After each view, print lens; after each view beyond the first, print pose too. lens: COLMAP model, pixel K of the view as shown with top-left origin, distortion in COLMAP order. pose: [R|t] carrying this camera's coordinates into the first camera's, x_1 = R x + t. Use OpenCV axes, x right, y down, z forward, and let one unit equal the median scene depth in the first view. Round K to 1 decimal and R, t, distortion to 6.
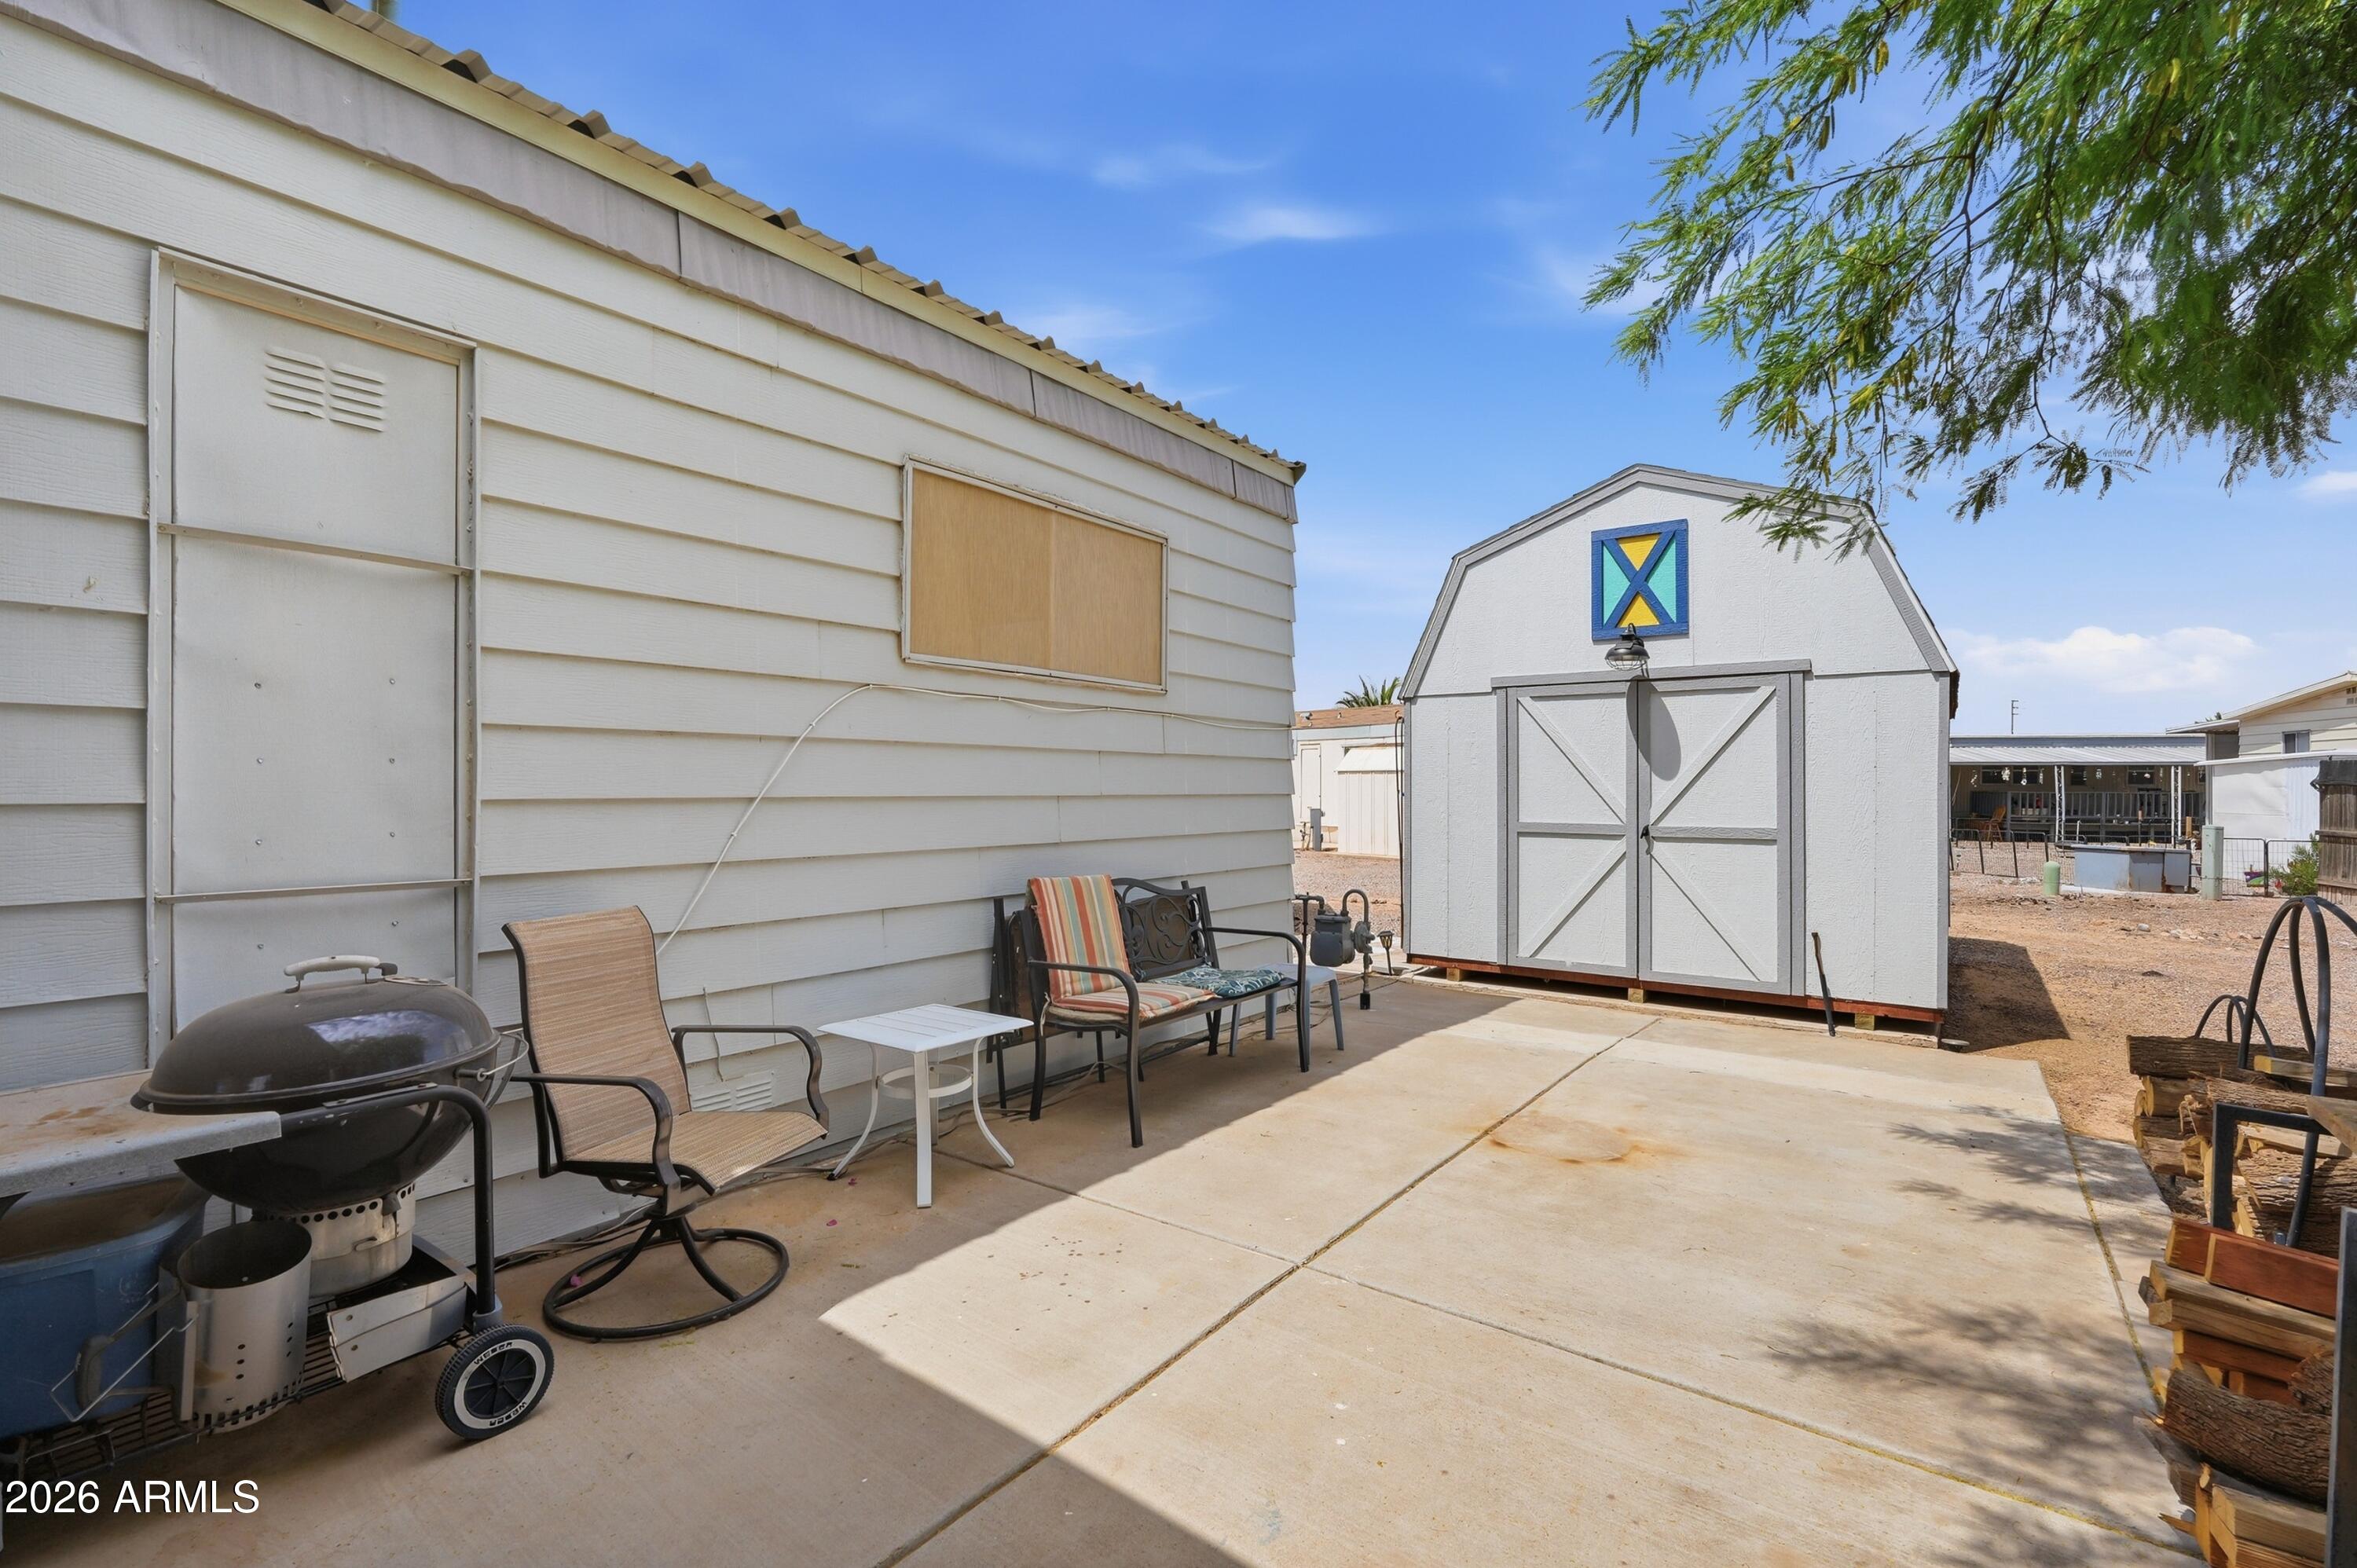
lens RADIAL K [[1048.9, 0, 1182.1], [0, 1048.9, 785.3], [0, 0, 1]] dist [-0.011030, -0.000027]
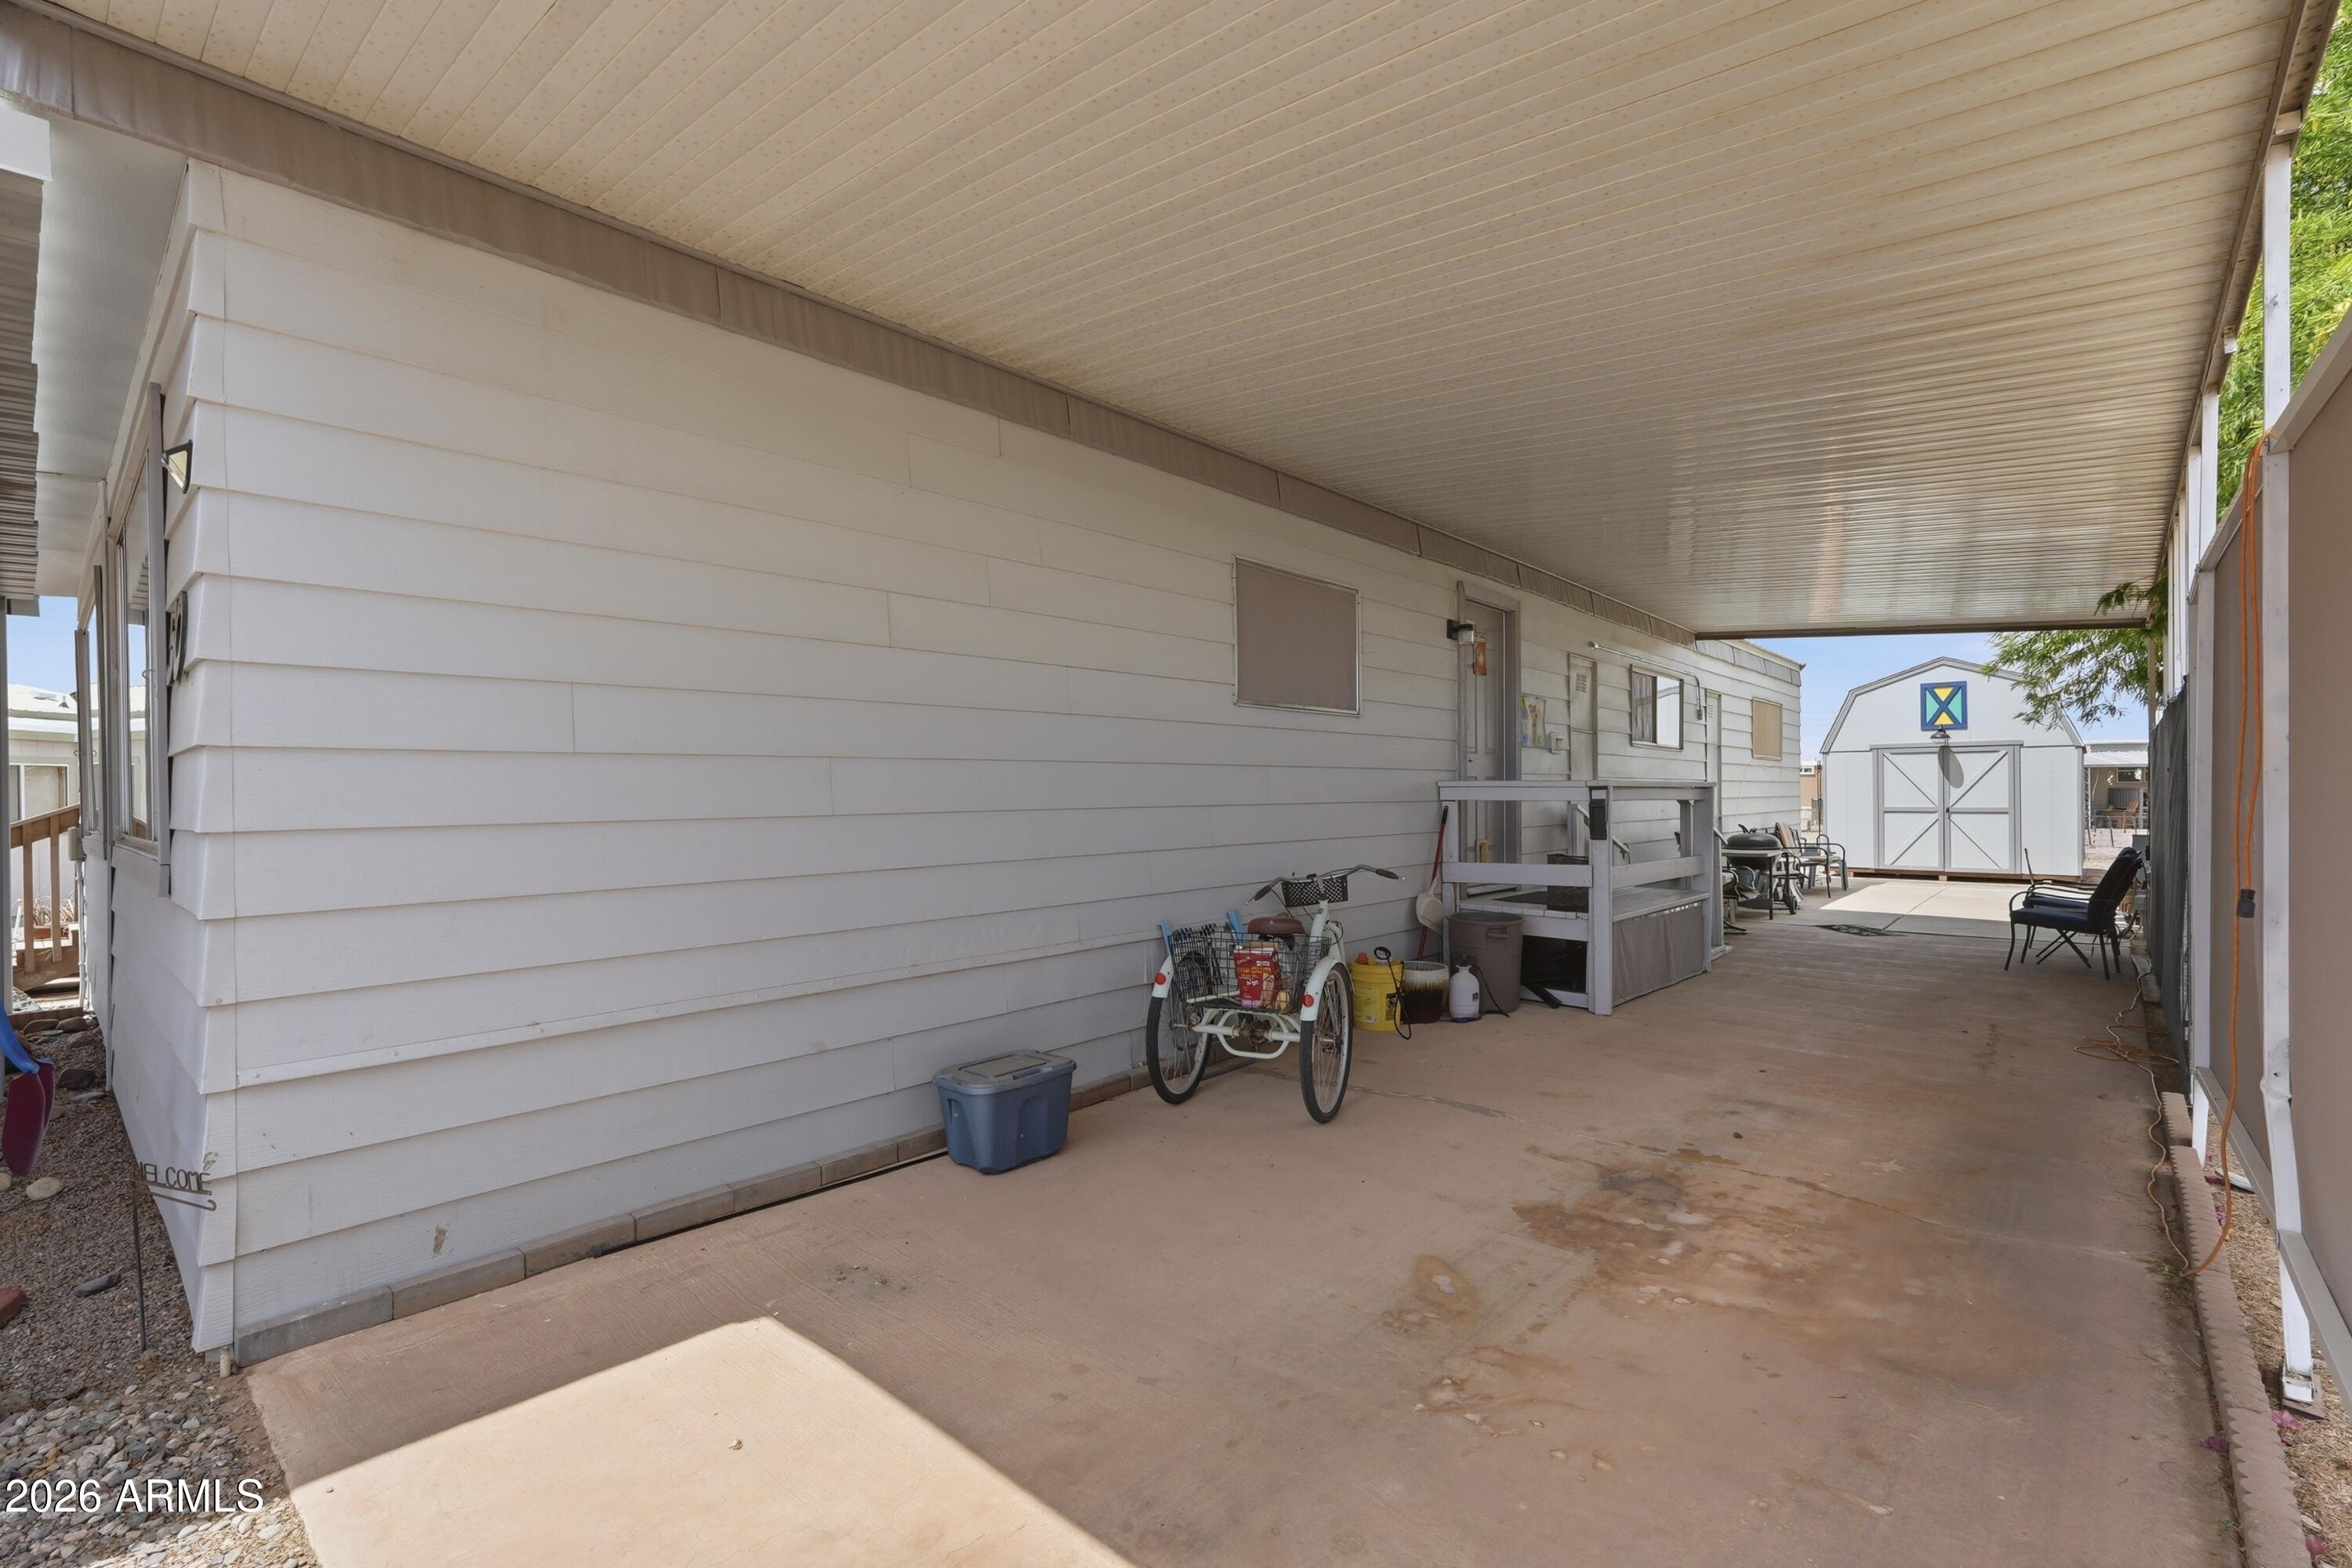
lens RADIAL K [[1046.7, 0, 1179.6], [0, 1046.7, 785.3], [0, 0, 1]] dist [-0.011030, -0.000027]
pose [[0.996085, -0.007999, -0.088040, -1.102106], [0.007893, 0.999968, -0.001546, -0.022431], [0.088050, 0.000845, 0.996116, -1.533868]]
